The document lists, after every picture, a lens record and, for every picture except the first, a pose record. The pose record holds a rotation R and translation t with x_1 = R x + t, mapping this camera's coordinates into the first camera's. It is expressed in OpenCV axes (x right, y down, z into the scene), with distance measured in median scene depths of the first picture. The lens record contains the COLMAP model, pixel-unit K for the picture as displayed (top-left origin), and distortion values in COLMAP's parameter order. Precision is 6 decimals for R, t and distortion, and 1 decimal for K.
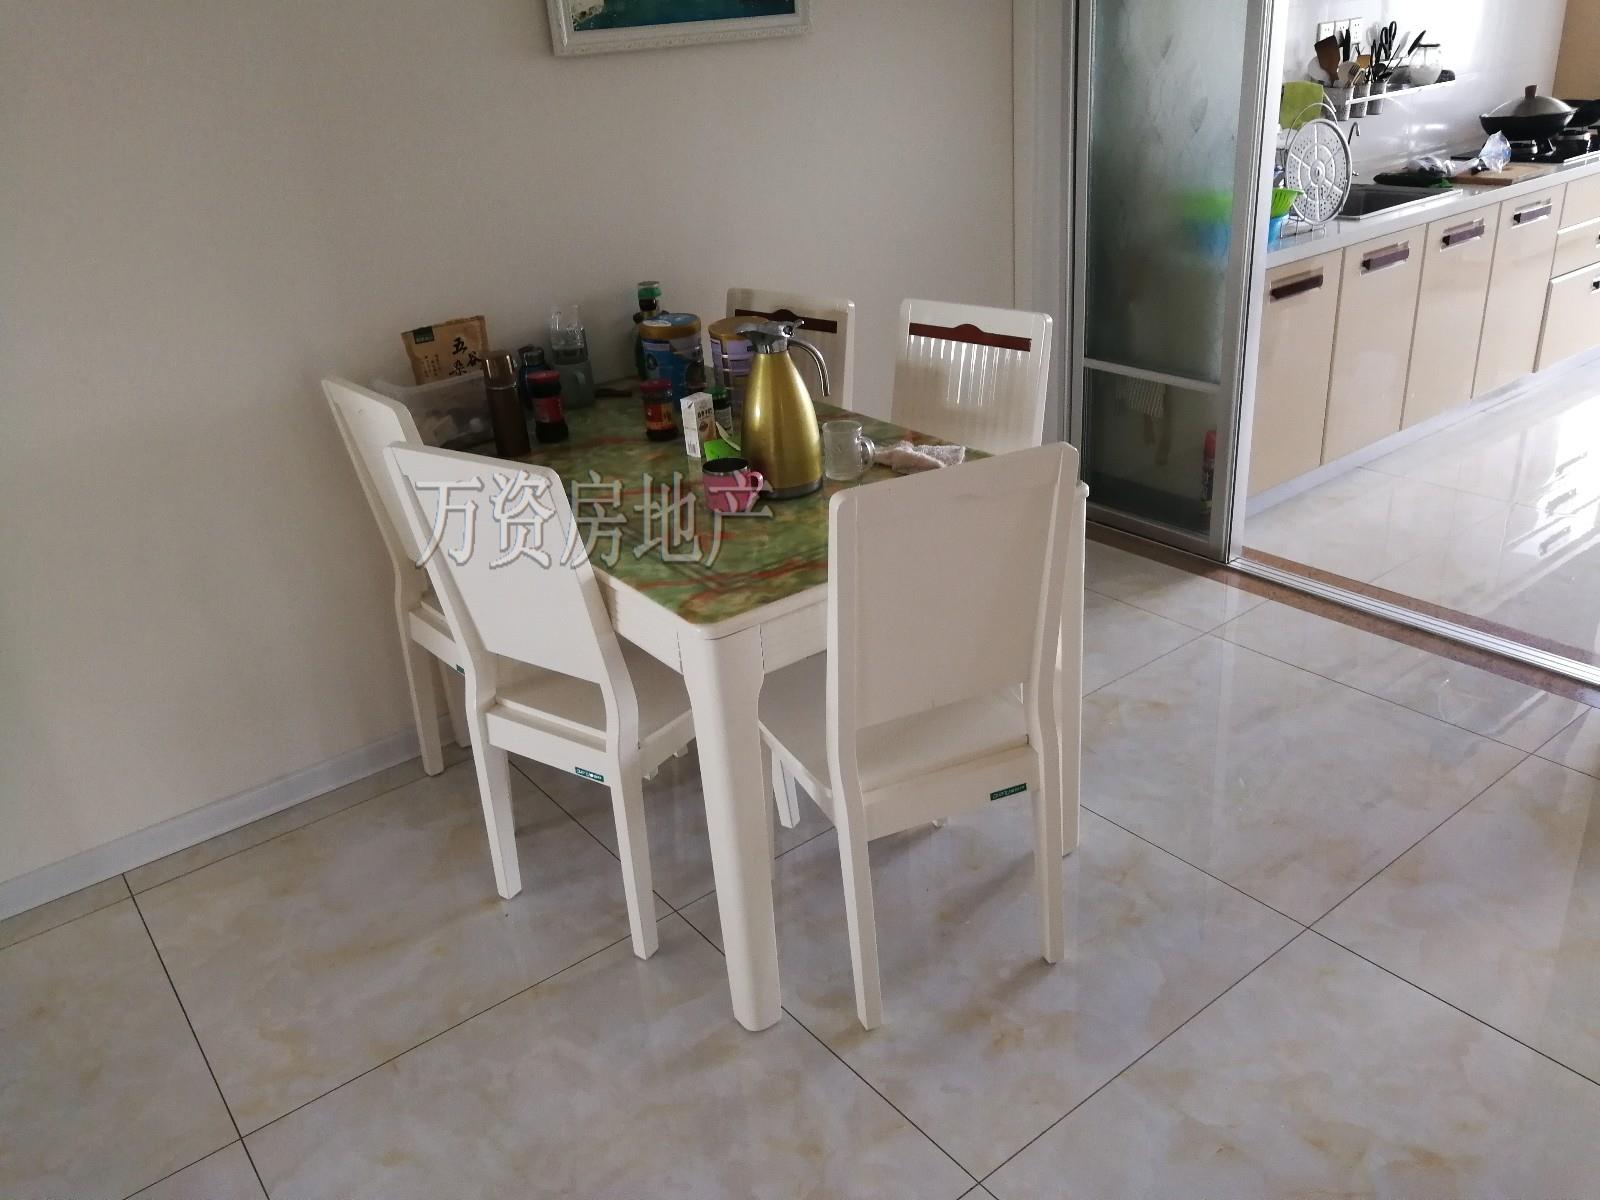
lens RADIAL K [[1255.8, 0, 798.4], [0, 1255.8, 600.2], [0, 0, 1]] dist [0.004165, -0.001648]
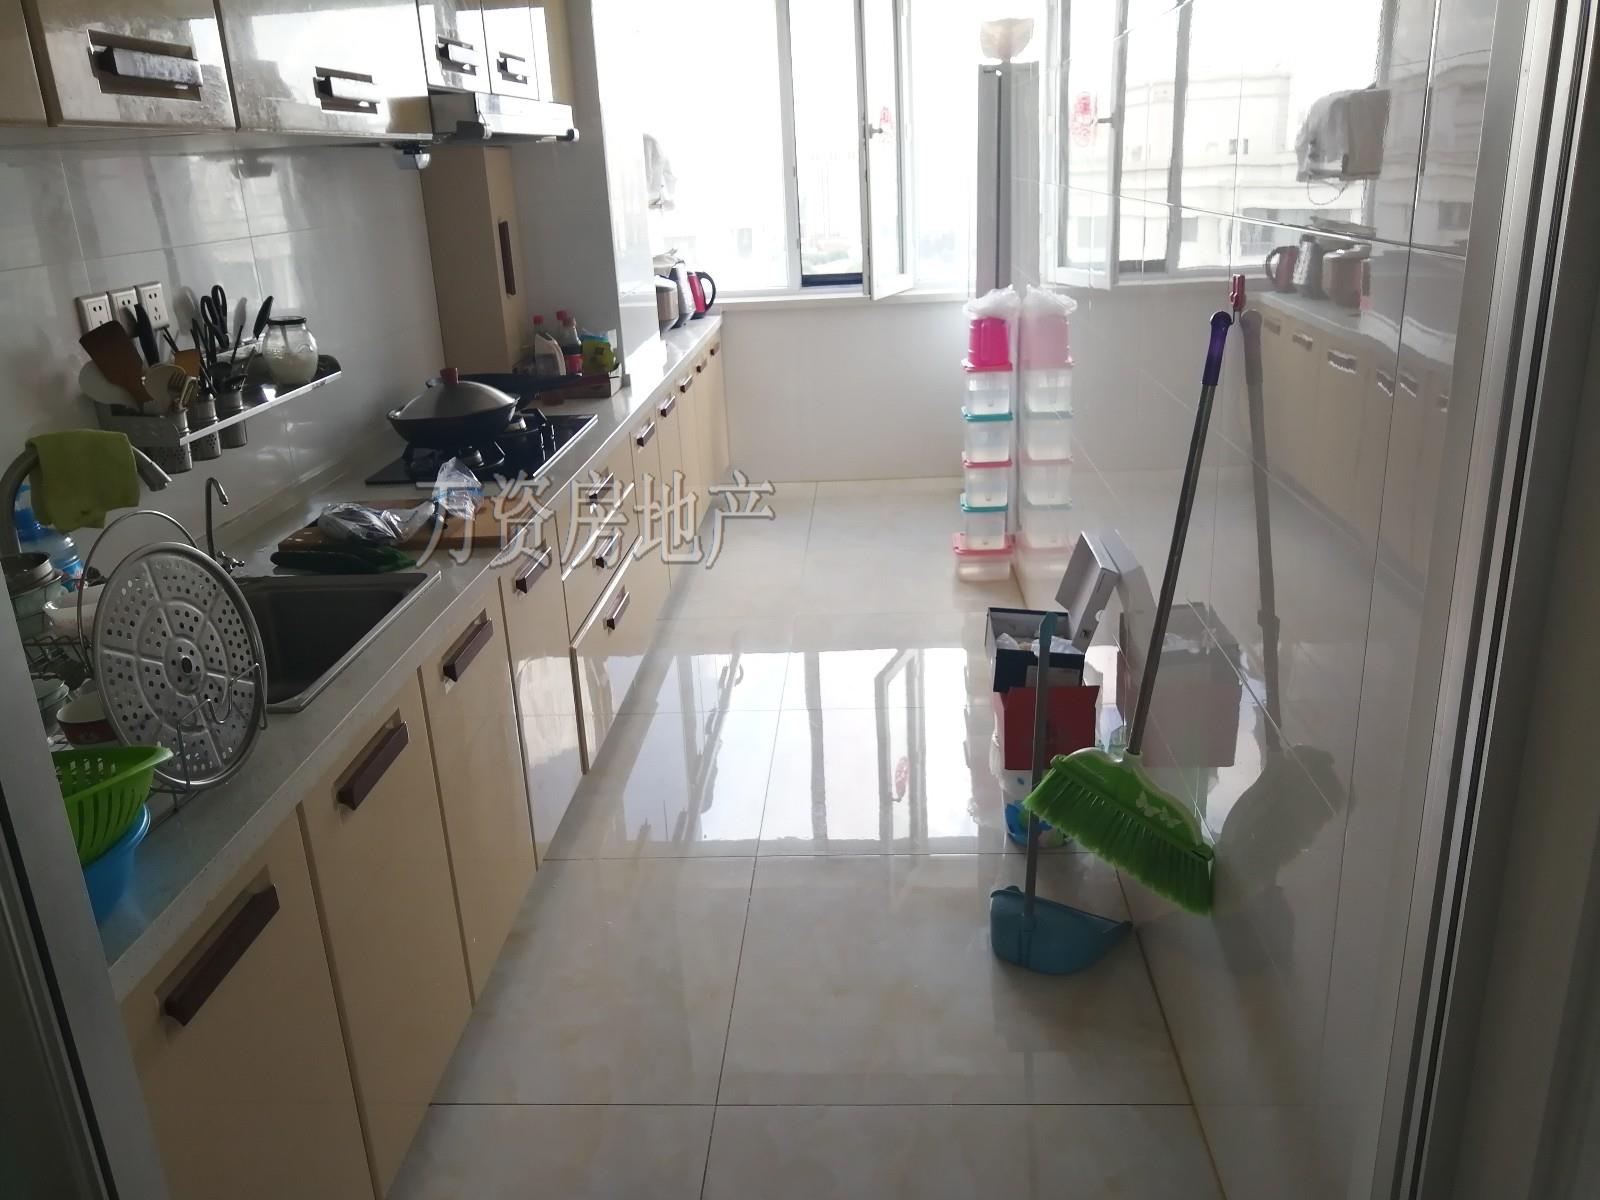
lens RADIAL K [[1255.8, 0, 803.5], [0, 1255.8, 600.3], [0, 0, 1]] dist [0.004165, -0.001648]
pose [[0.648466, -0.211203, 0.731359, 0.205065], [0.315958, 0.948753, -0.006164, -0.244252], [-0.692577, 0.235076, 0.681965, 0.474163]]
